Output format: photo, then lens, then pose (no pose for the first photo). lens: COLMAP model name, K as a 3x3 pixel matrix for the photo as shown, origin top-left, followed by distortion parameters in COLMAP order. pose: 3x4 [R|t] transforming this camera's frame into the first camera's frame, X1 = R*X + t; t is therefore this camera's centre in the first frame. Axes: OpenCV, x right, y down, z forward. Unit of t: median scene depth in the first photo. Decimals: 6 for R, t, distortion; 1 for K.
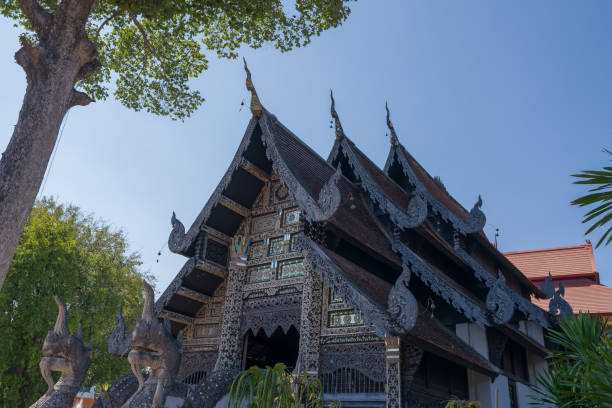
lens RADIAL K [[516.1, 0, 306.0], [0, 516.1, 204.0], [0, 0, 1]] dist [-0.008662, 0.002579]
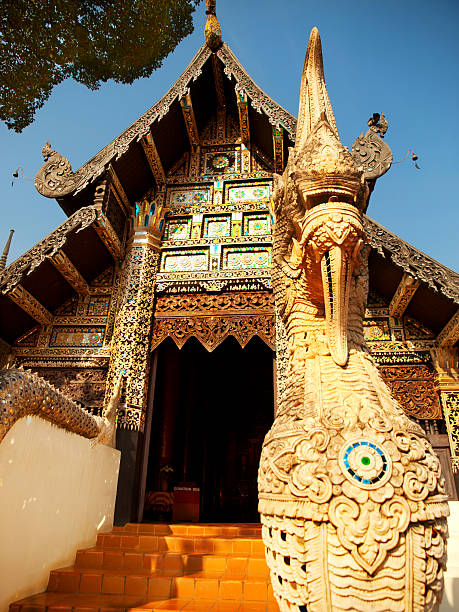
lens RADIAL K [[426.7, 0, 228.7], [0, 426.7, 315.4], [0, 0, 1]] dist [-0.138659, 0.112927]
pose [[0.869404, 0.177813, 0.460998, -0.288018], [-0.181632, 0.982689, -0.036495, 0.220871], [-0.459507, -0.052003, 0.886650, 0.512323]]
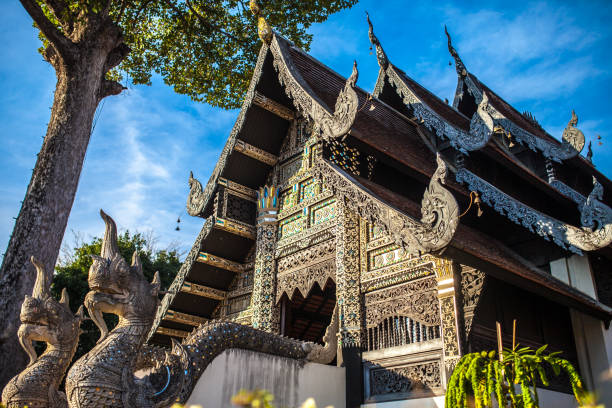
lens RADIAL K [[569.0, 0, 315.4], [0, 569.0, 202.3], [0, 0, 1]] dist [-0.045641, -0.000900]
pose [[0.977409, -0.129095, -0.167351, 0.108087], [0.125795, 0.991596, -0.030219, 0.134277], [0.169846, 0.008485, 0.985434, 0.119929]]
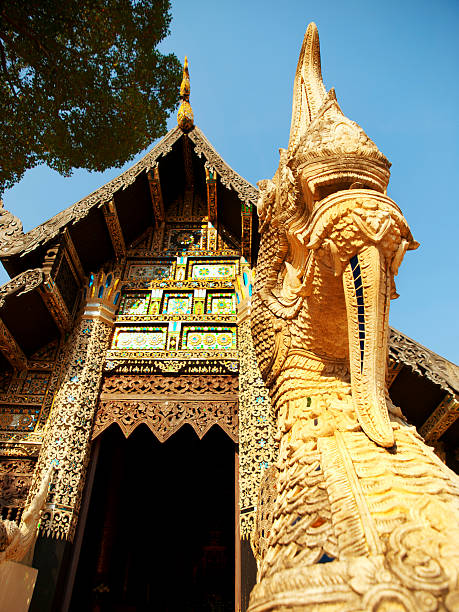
lens RADIAL K [[426.7, 0, 228.7], [0, 426.7, 315.4], [0, 0, 1]] dist [-0.138659, 0.112927]
pose [[0.813199, 0.317578, 0.487700, -0.260730], [-0.206626, 0.940946, -0.268189, 0.228175], [-0.544071, 0.117319, 0.830797, 0.561441]]
